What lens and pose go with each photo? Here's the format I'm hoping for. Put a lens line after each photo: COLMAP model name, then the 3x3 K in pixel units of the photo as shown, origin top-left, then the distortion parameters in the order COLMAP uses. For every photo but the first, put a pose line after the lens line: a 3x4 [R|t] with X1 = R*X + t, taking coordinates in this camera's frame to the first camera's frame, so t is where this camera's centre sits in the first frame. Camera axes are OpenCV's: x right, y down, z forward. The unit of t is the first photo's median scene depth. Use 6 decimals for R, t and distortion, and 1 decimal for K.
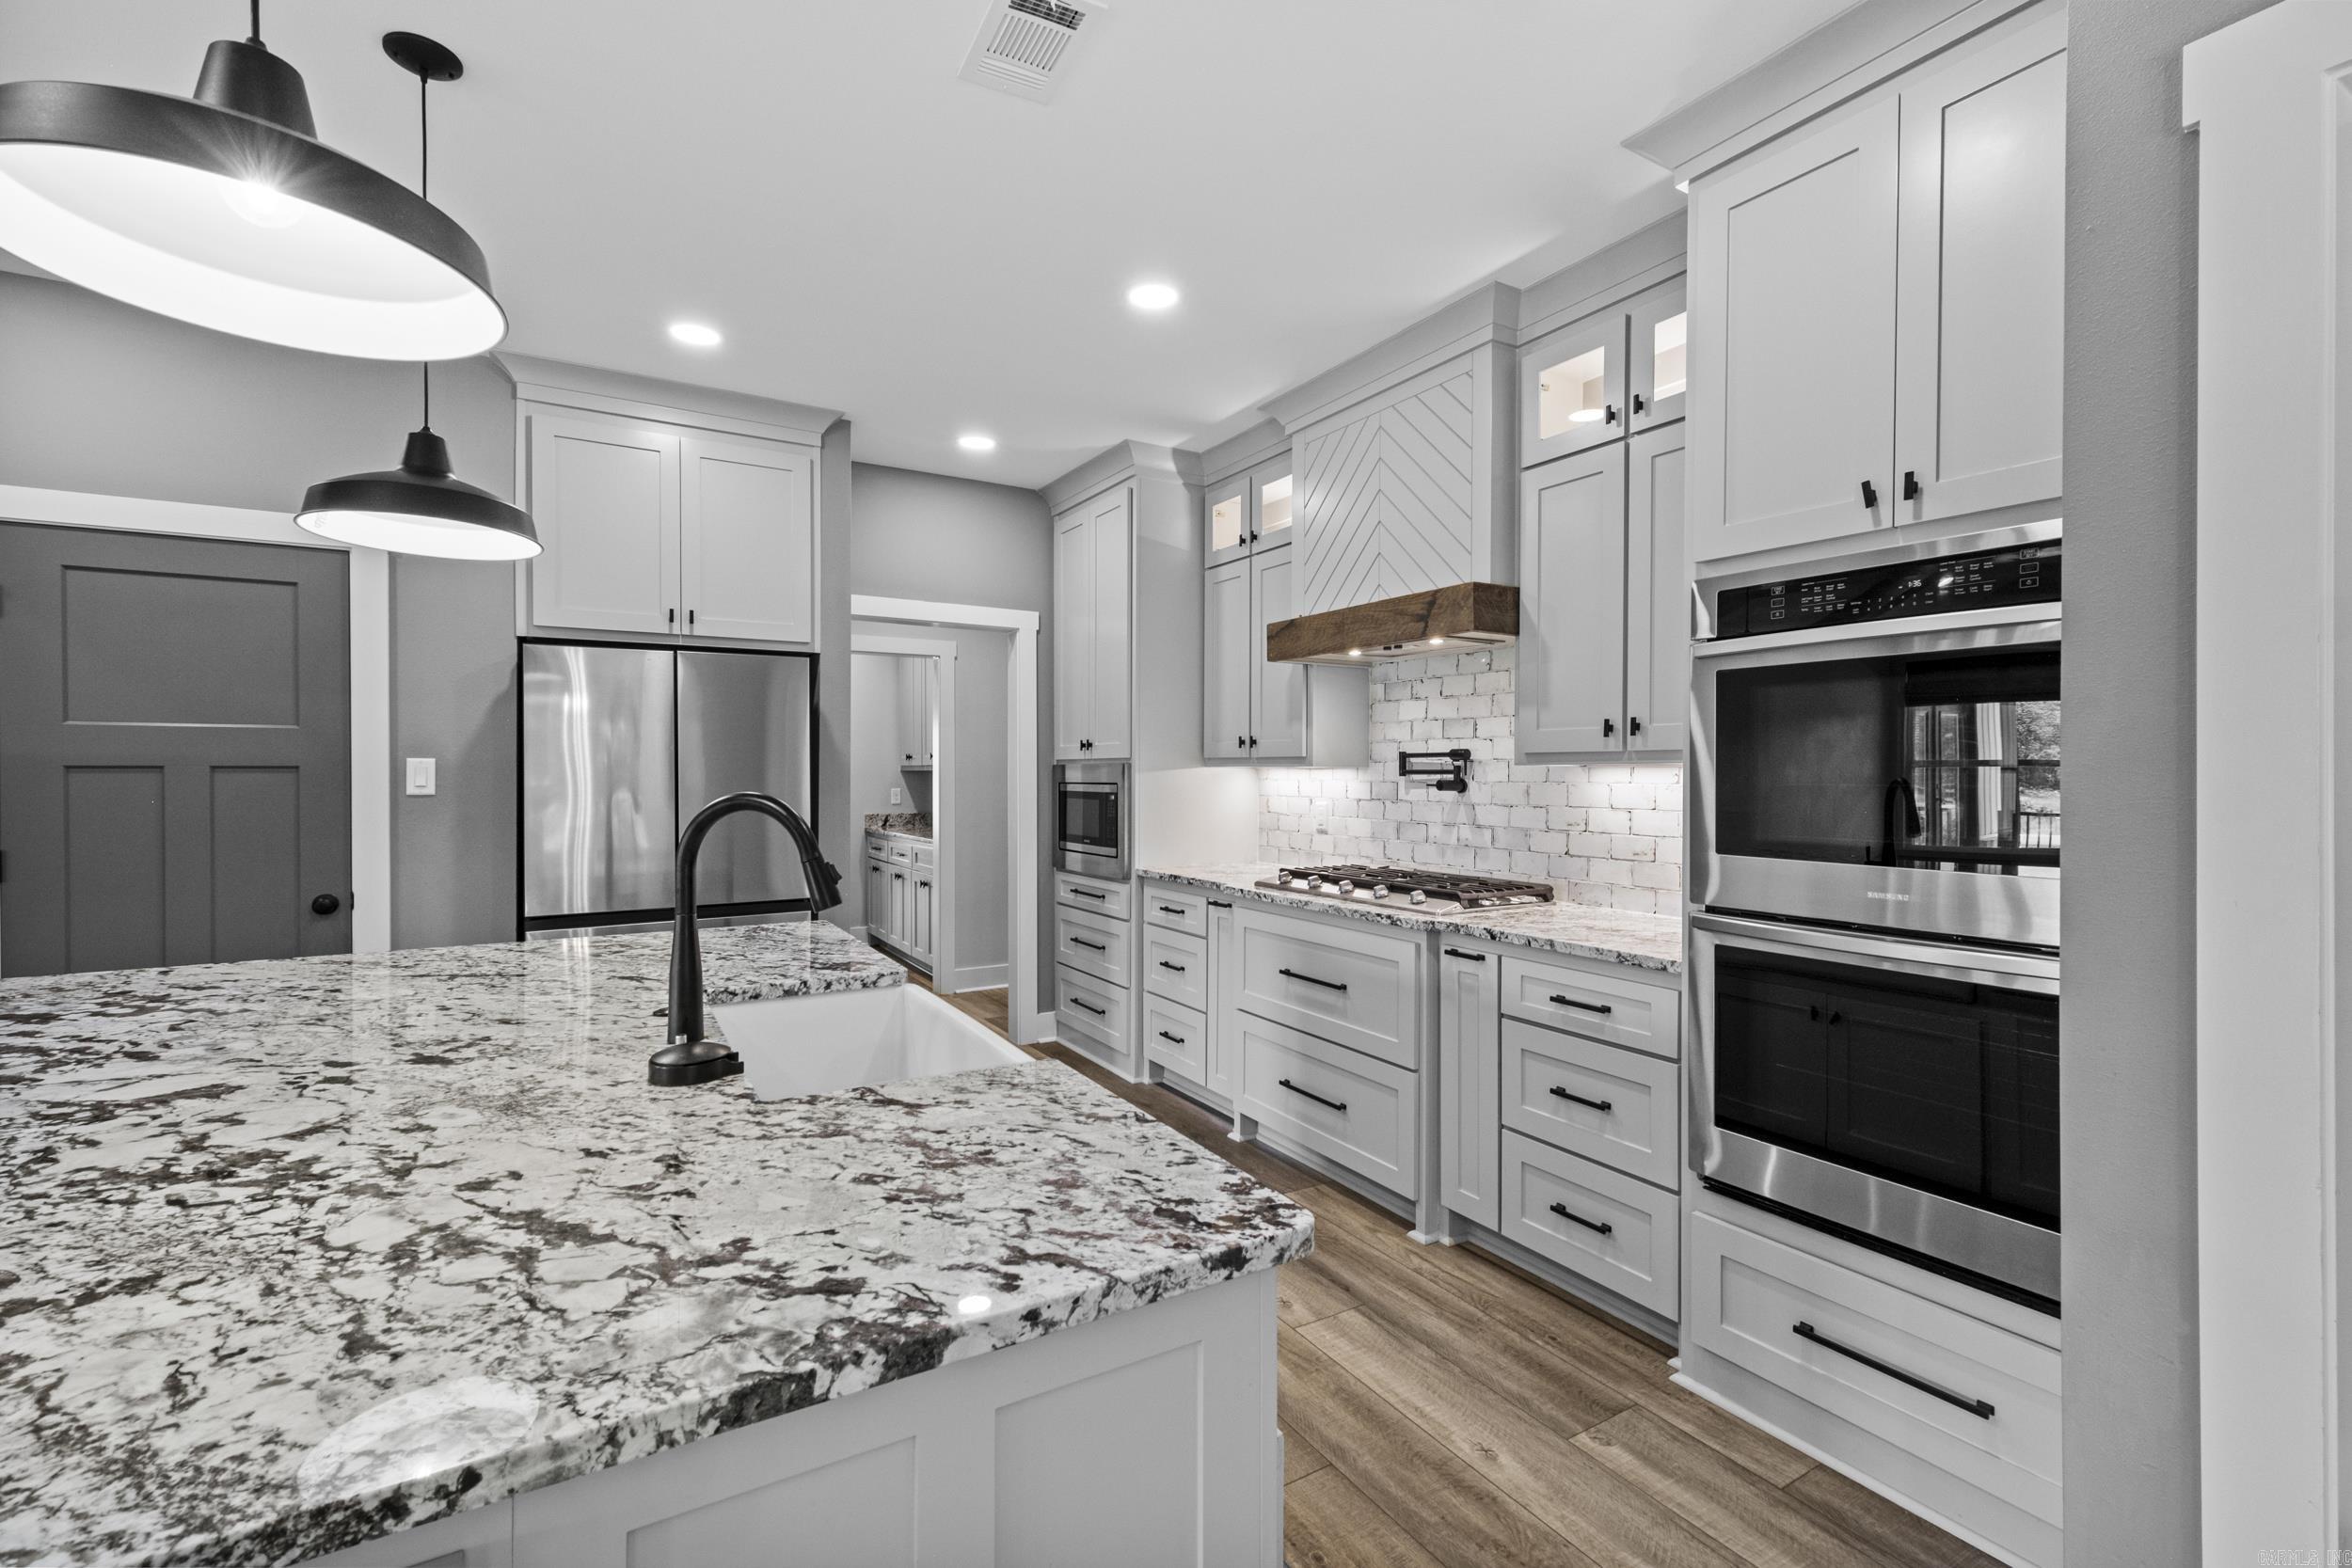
lens RADIAL K [[1015.6, 0, 1156.3], [0, 1015.6, 772.1], [0, 0, 1]] dist [0.006970, 0.001421]
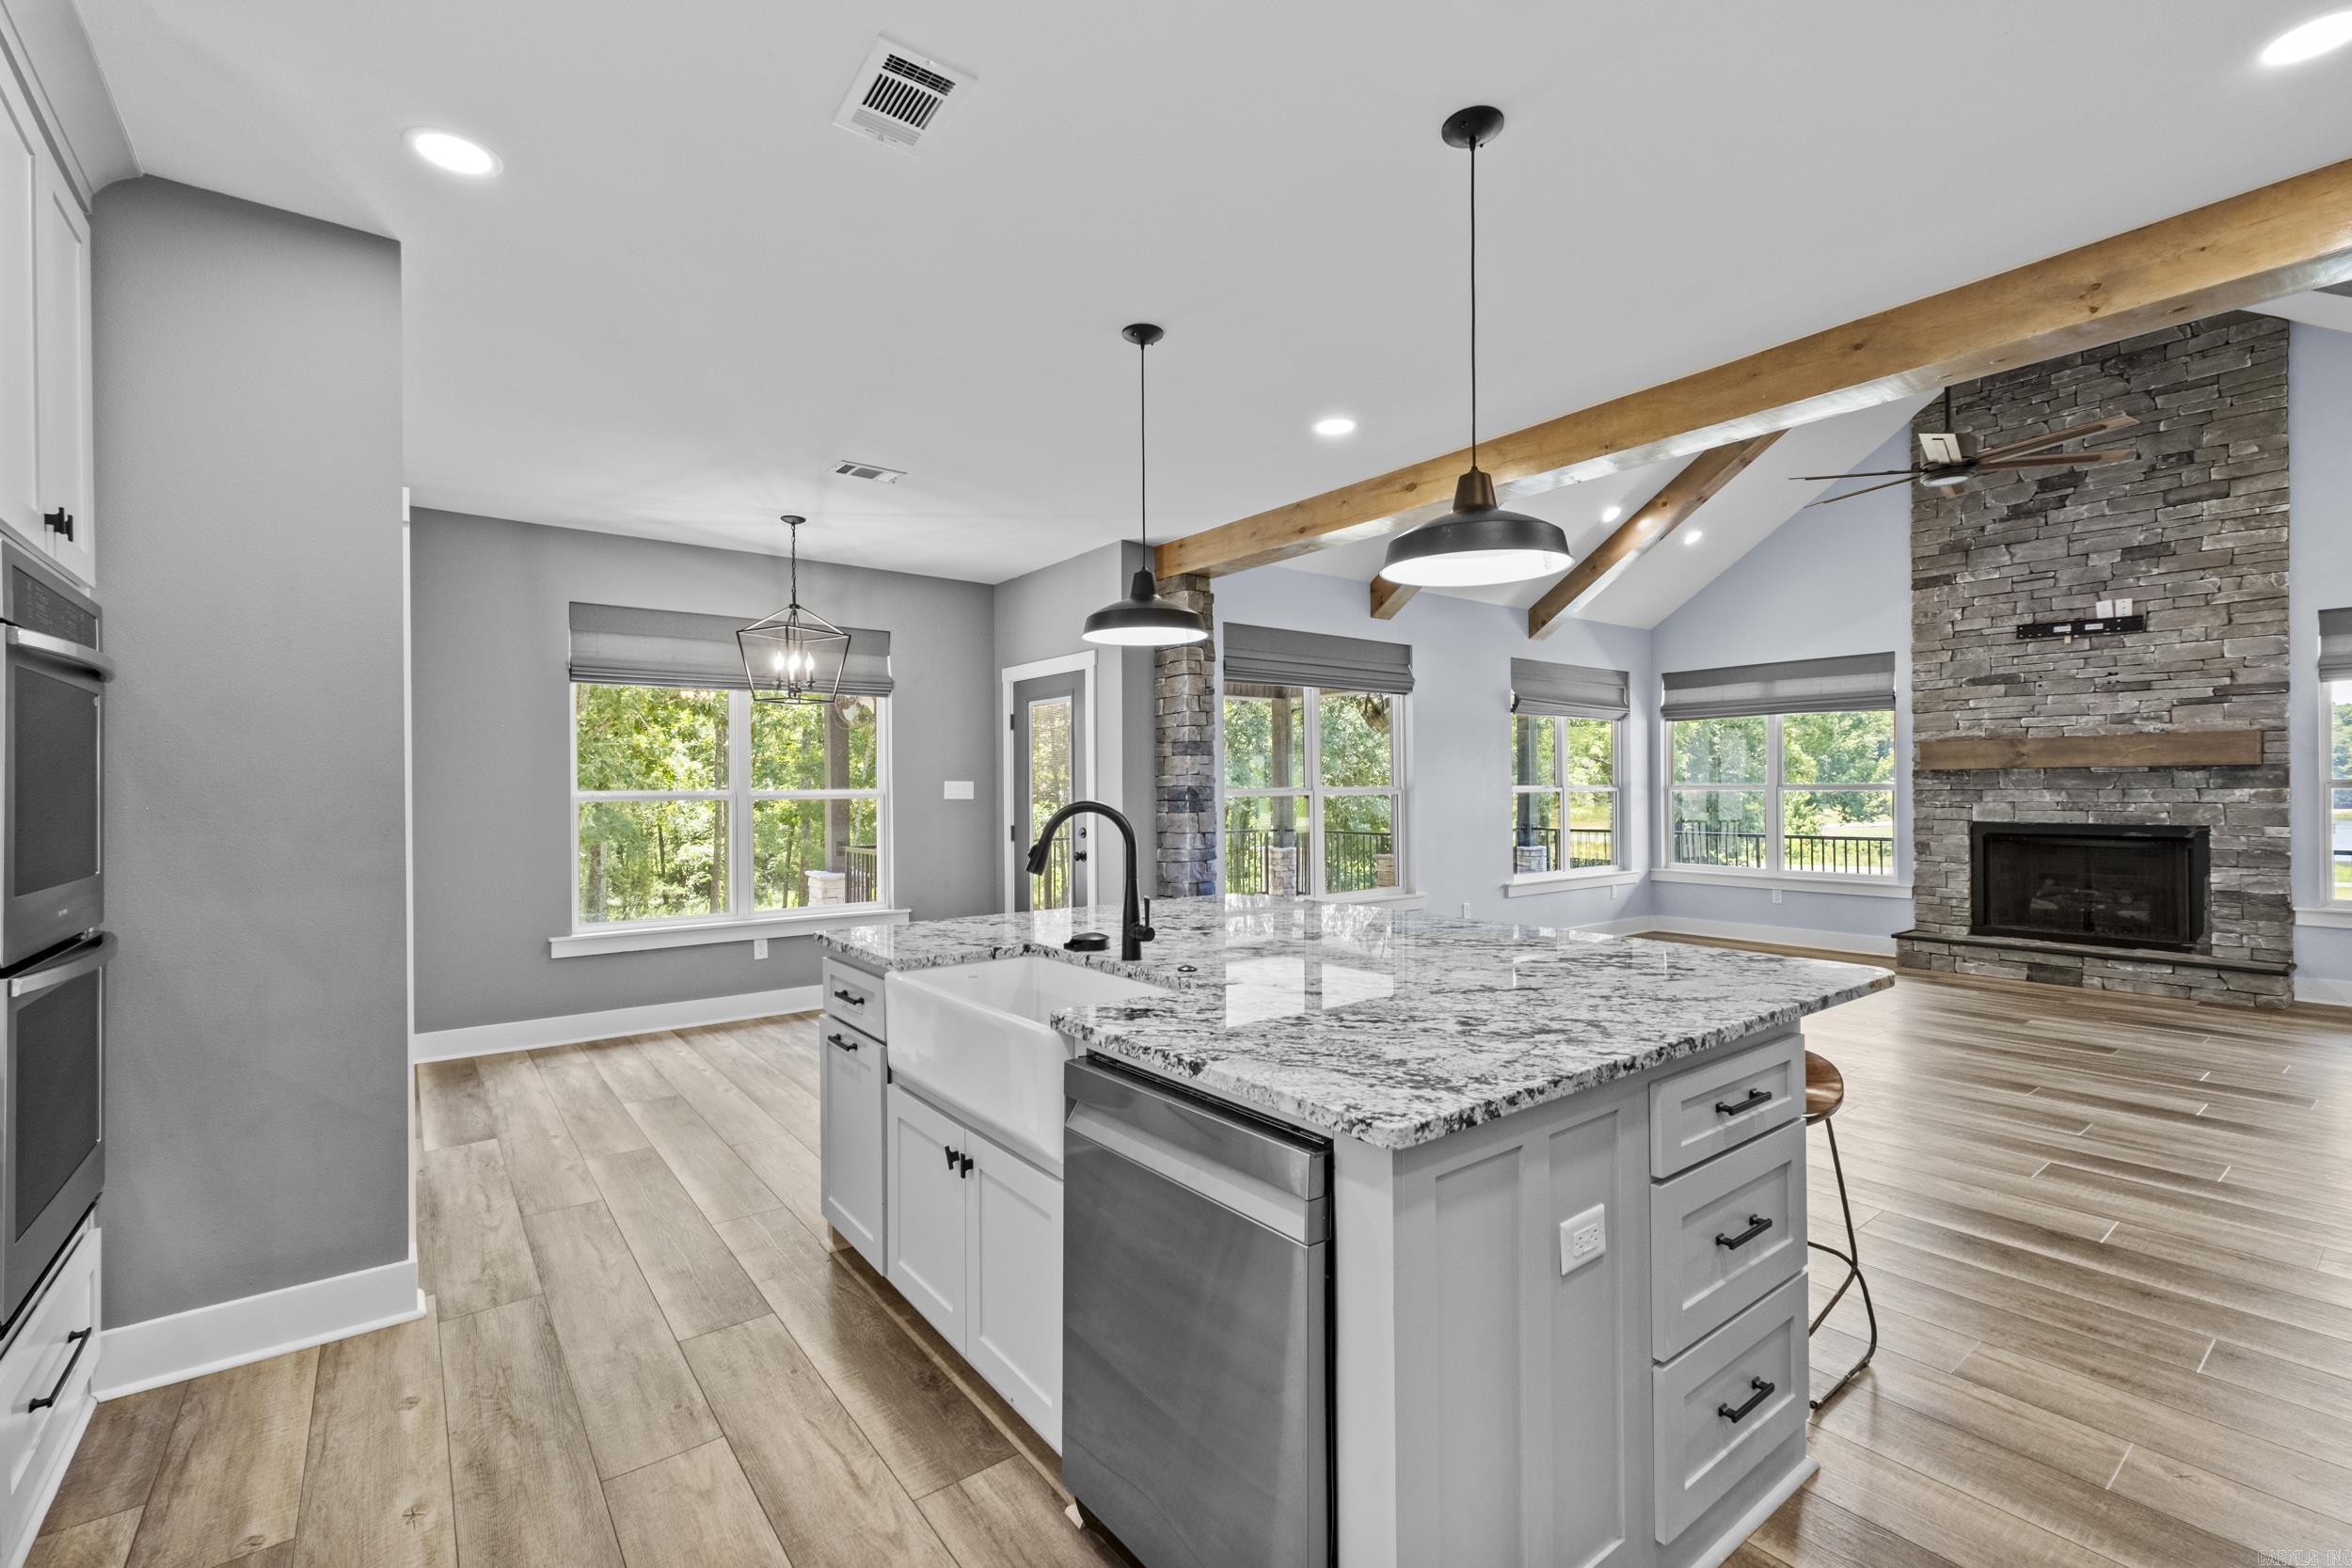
lens RADIAL K [[1015.6, 0, 1153.1], [0, 1015.6, 787.1], [0, 0, 1]] dist [0.006970, 0.001421]
pose [[-0.993962, 0.006020, -0.109558, -0.255130], [0.006277, 0.999978, -0.002002, -0.000145], [0.109543, -0.002677, -0.993978, 1.999777]]
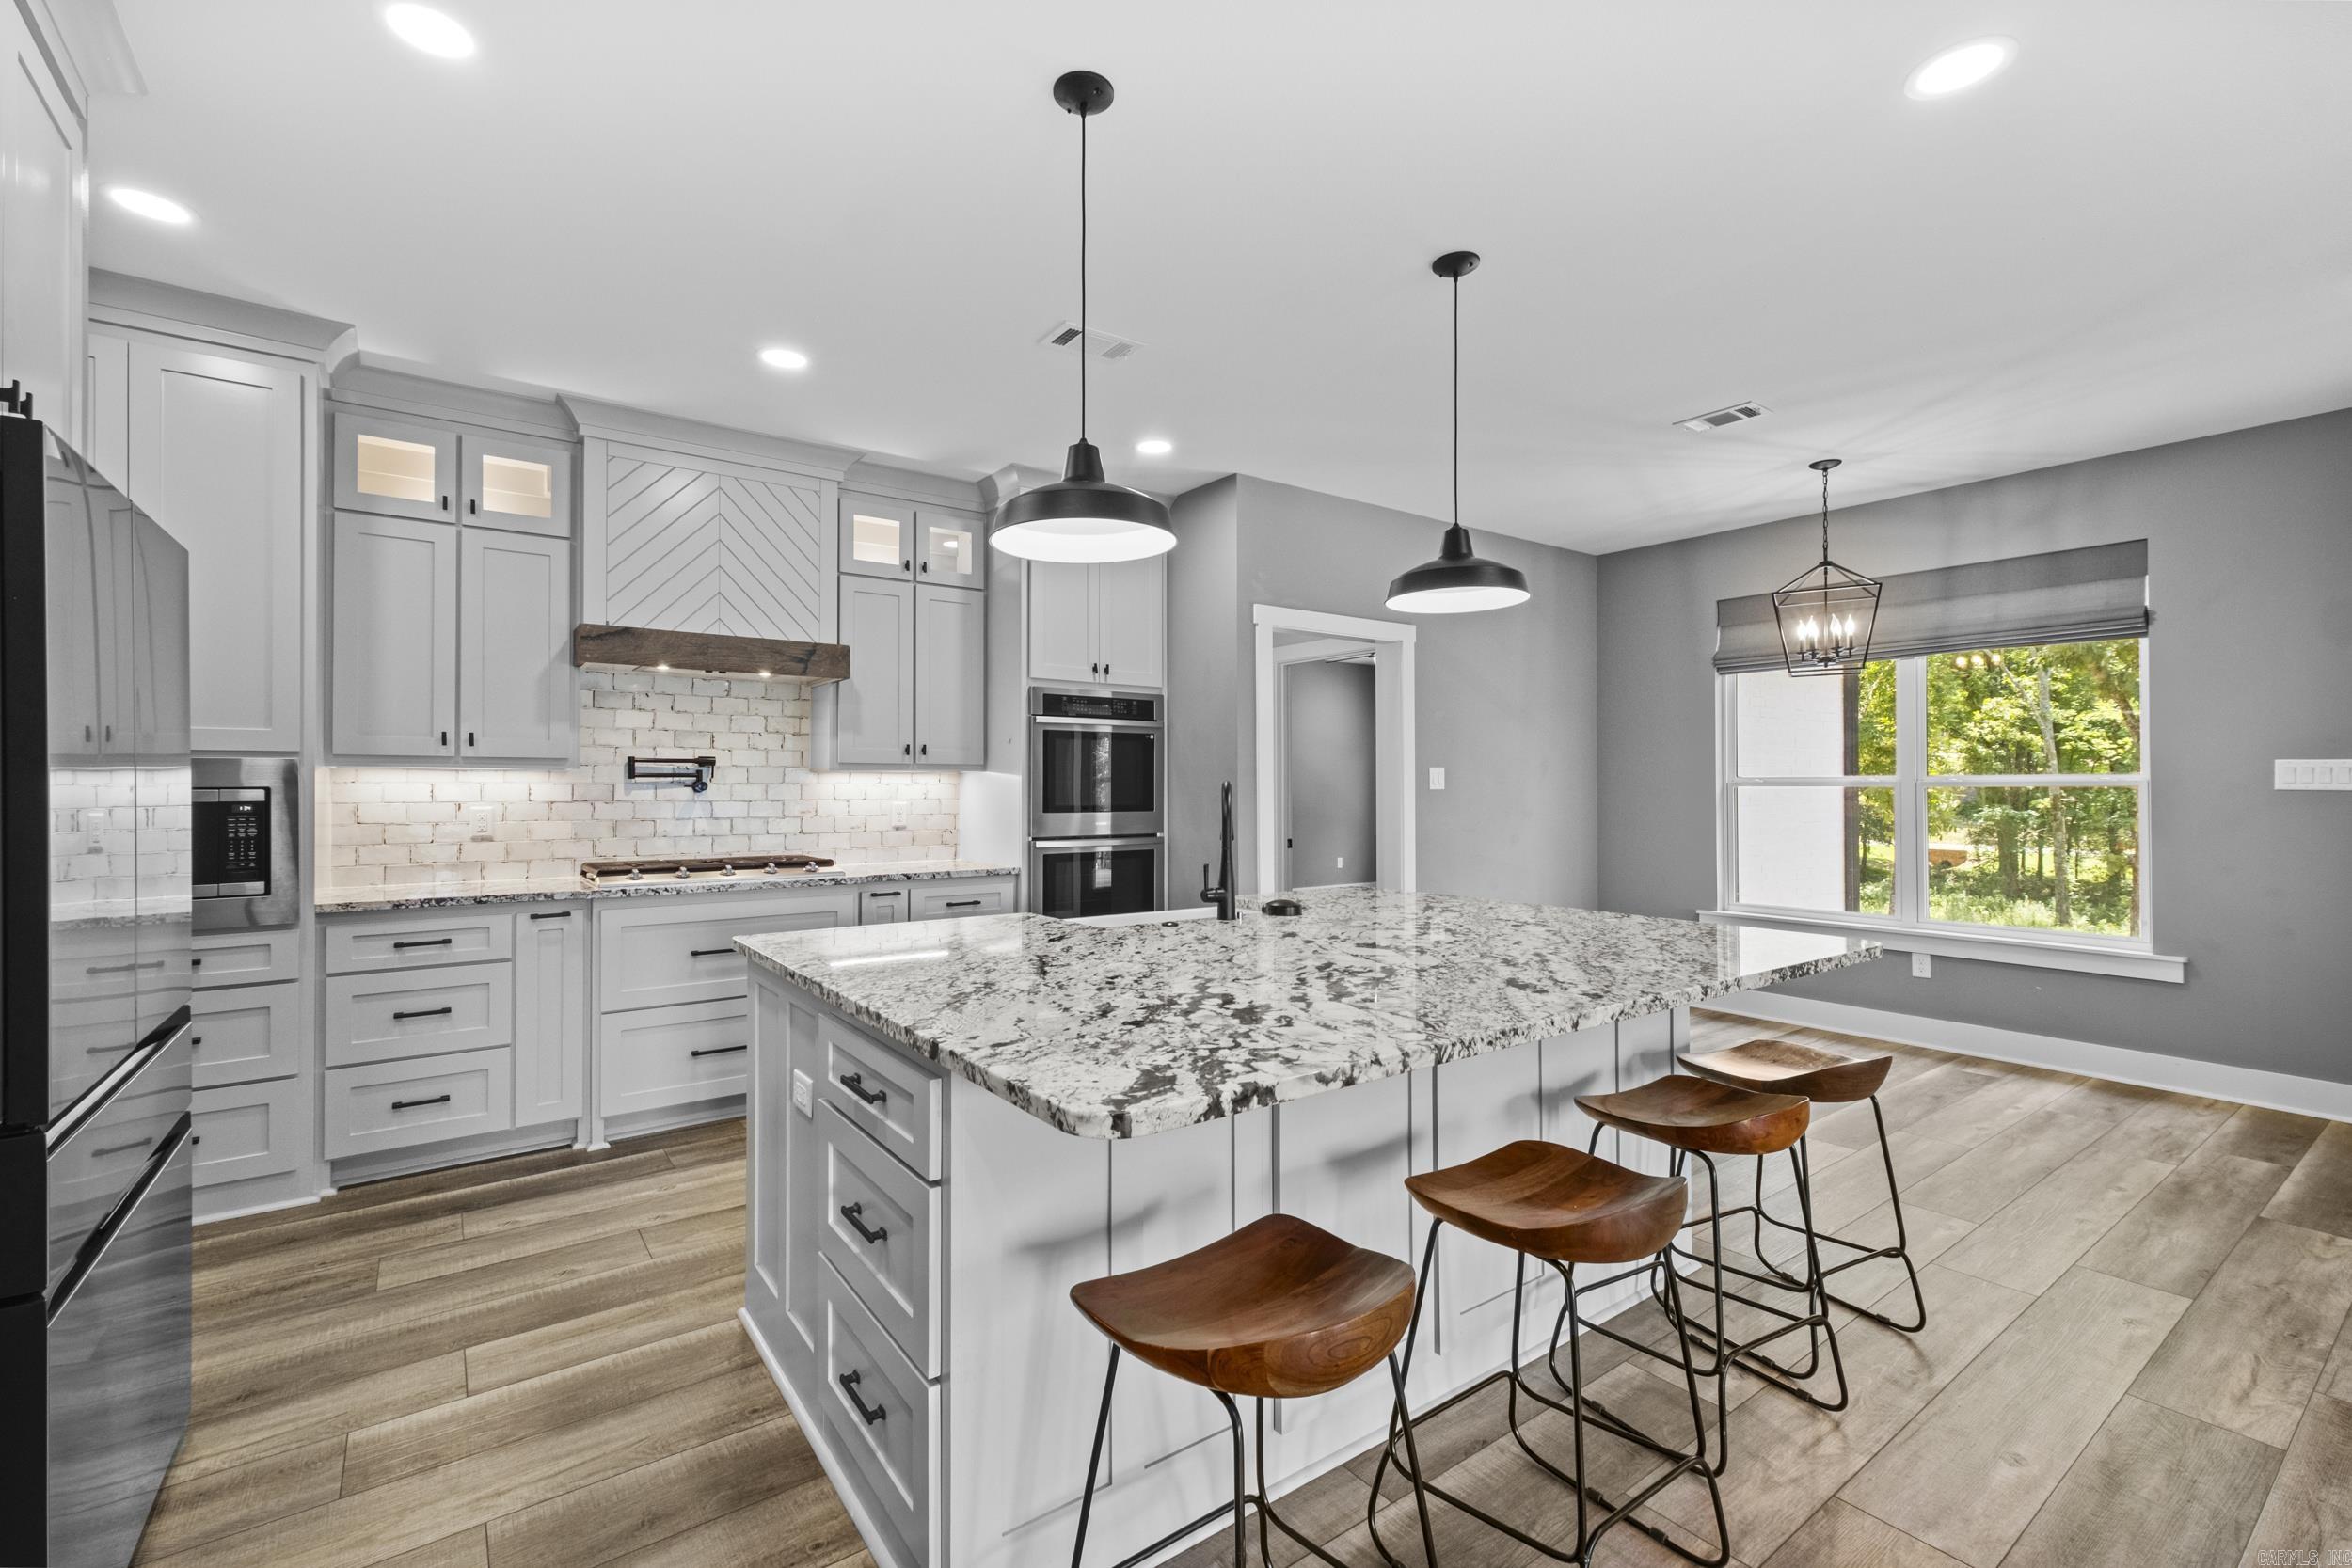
lens RADIAL K [[1015.6, 0, 1171.2], [0, 1015.6, 773.5], [0, 0, 1]] dist [0.006970, 0.001421]
pose [[-0.098006, 0.012489, 0.995107, -1.742729], [-0.000114, 0.999921, -0.012561, 0.022870], [-0.995186, -0.001344, -0.097997, 0.994984]]
